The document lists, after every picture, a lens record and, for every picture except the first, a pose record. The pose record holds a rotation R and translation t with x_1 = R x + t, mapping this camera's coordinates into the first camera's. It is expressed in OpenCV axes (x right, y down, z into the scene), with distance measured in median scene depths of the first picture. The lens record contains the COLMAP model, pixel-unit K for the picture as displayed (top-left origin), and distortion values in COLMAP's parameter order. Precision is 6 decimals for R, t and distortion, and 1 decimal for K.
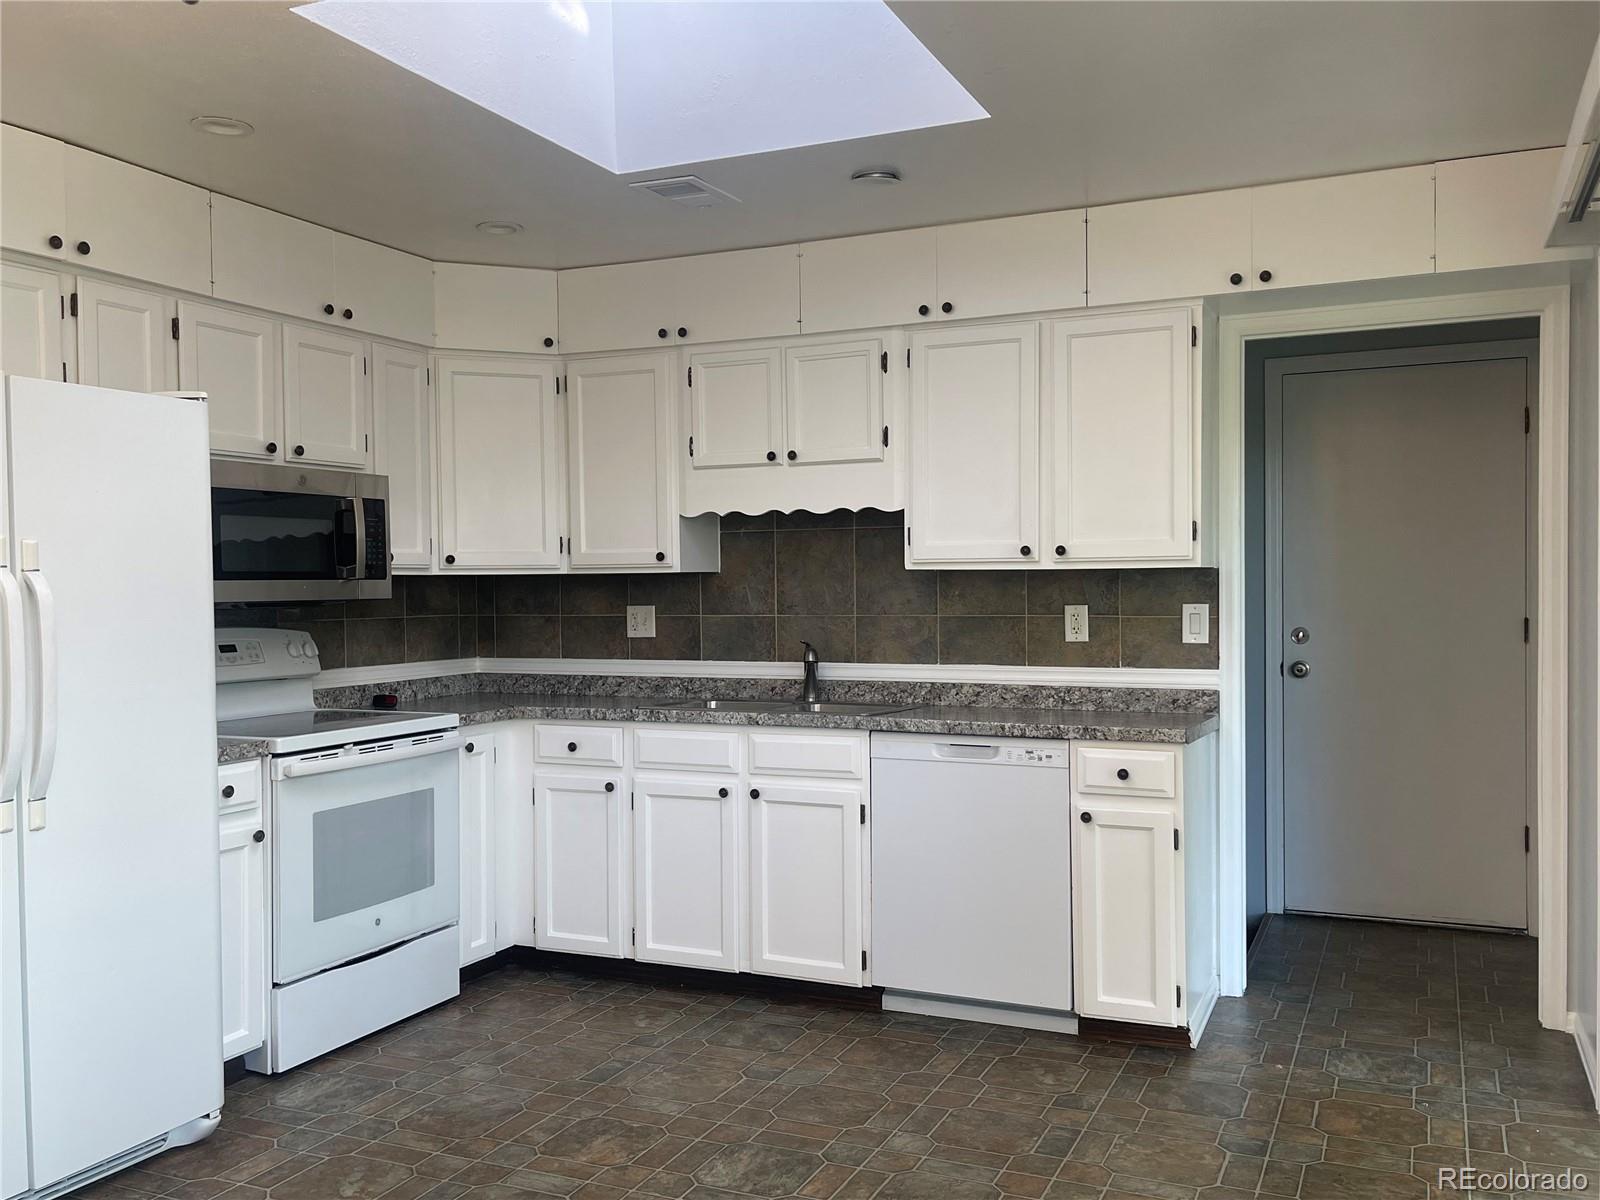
lens RADIAL K [[1362.3, 0, 801.2], [0, 1362.3, 597.2], [0, 0, 1]] dist [0.036873, -0.063623]
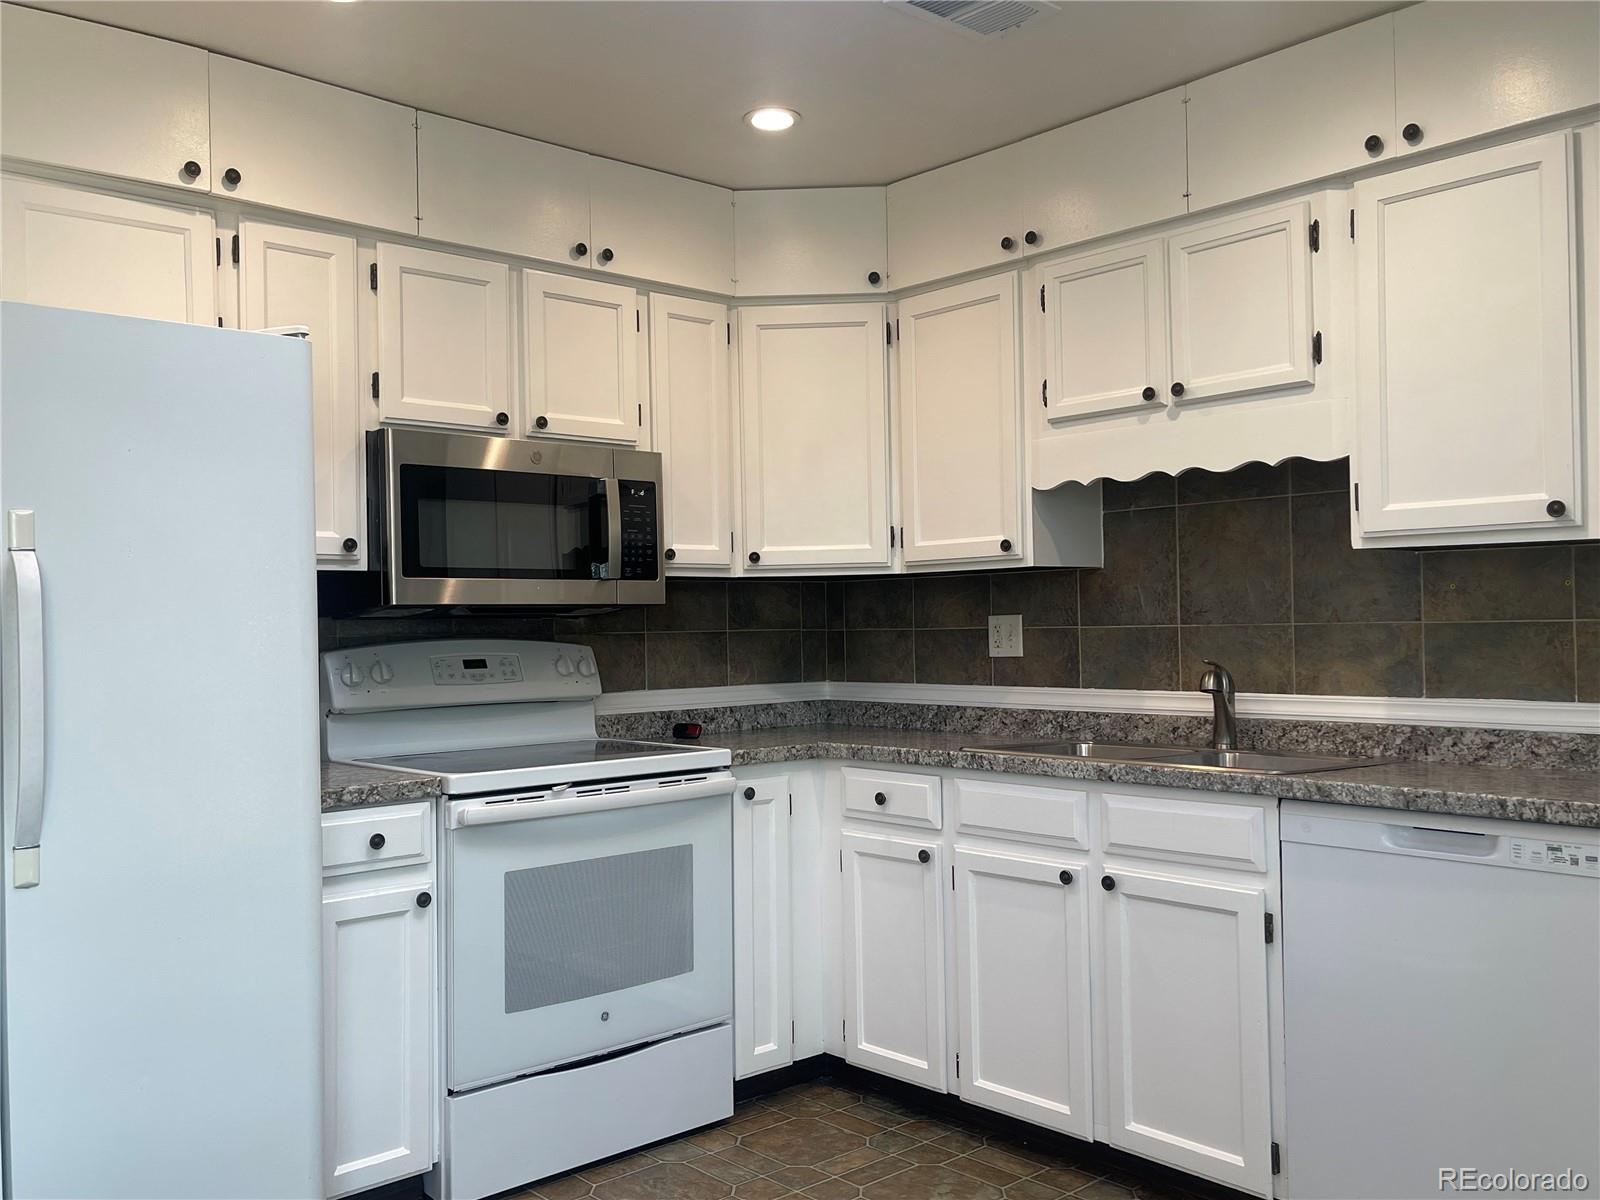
lens RADIAL K [[1362.3, 0, 794.5], [0, 1362.3, 599.9], [0, 0, 1]] dist [0.036873, -0.063623]
pose [[0.915663, -0.013024, -0.401736, 0.094066], [0.003619, 0.999702, -0.024161, 0.018370], [0.401931, 0.020669, 0.915437, 0.297188]]
